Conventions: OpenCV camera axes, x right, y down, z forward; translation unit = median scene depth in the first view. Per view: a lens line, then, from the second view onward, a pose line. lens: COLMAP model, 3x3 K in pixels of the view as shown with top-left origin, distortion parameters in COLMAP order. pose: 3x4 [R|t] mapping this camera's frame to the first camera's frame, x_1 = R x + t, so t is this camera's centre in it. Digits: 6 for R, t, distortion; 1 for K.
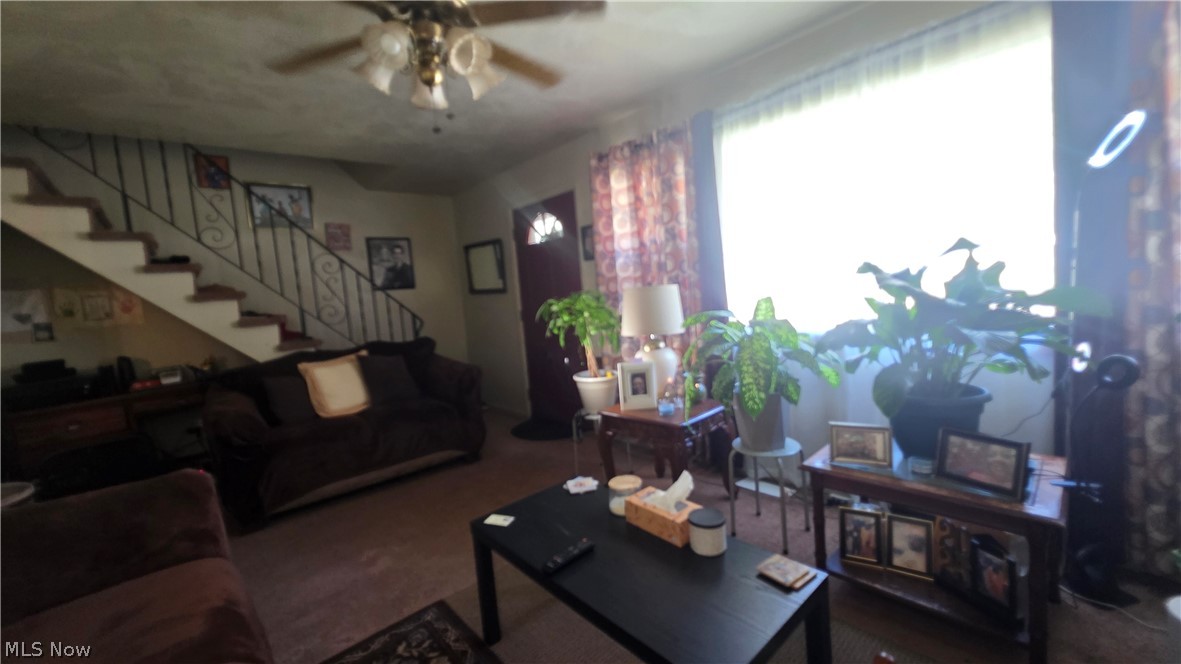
lens RADIAL K [[467.5, 0, 590.5], [0, 467.5, 332.0], [0, 0, 1]] dist [0.000517, -0.000039]
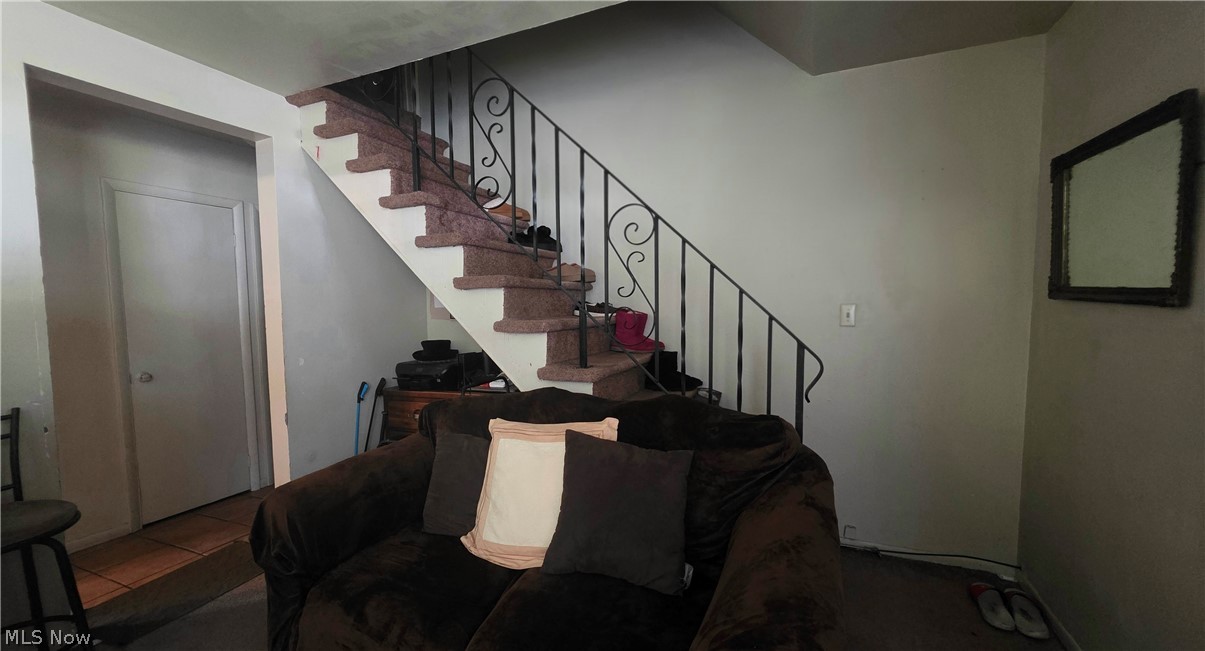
lens RADIAL K [[483.0, 0, 600.2], [0, 483.0, 338.5], [0, 0, 1]] dist [0.001230, 0.000501]
pose [[0.419579, 0.146266, -0.895857, -0.109856], [-0.103740, 0.988193, 0.112754, -0.093652], [0.901771, 0.045627, 0.429799, 0.886138]]
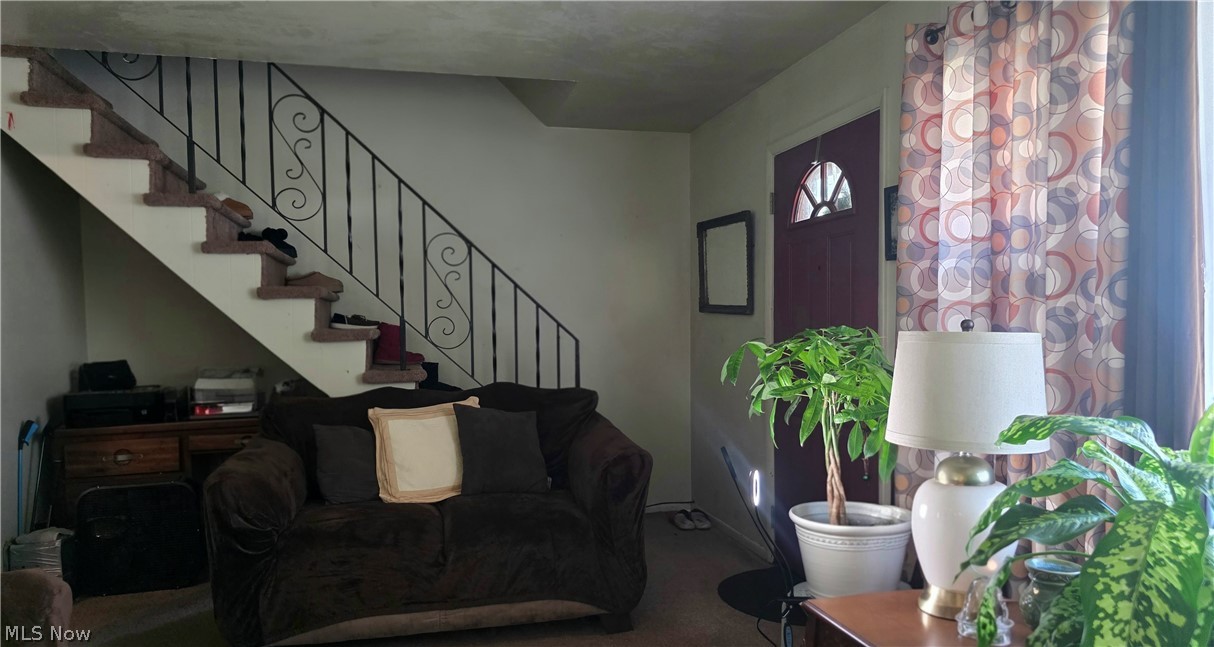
lens RADIAL K [[829.9, 0, 607.3], [0, 829.9, 364.8], [0, 0, 1]] dist [0.007268, 0.000125]
pose [[0.885886, 0.097654, -0.453508, 0.147467], [-0.103460, 0.994560, 0.012060, -0.035155], [0.452219, 0.036236, 0.891170, 0.164113]]
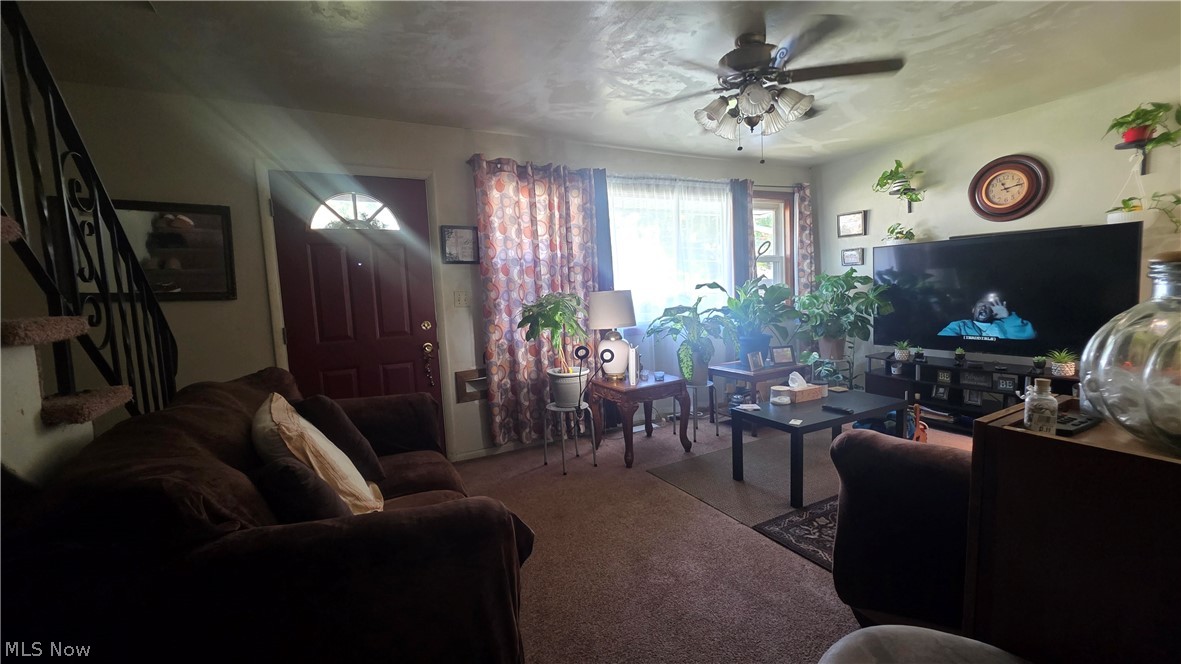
lens RADIAL K [[467.5, 0, 590.5], [0, 467.5, 332.0], [0, 0, 1]] dist [0.000517, -0.000039]
pose [[0.234104, -0.017593, 0.972052, -0.948670], [0.110157, 0.993878, -0.008541, 0.017419], [-0.965951, 0.109078, 0.234609, 0.633910]]
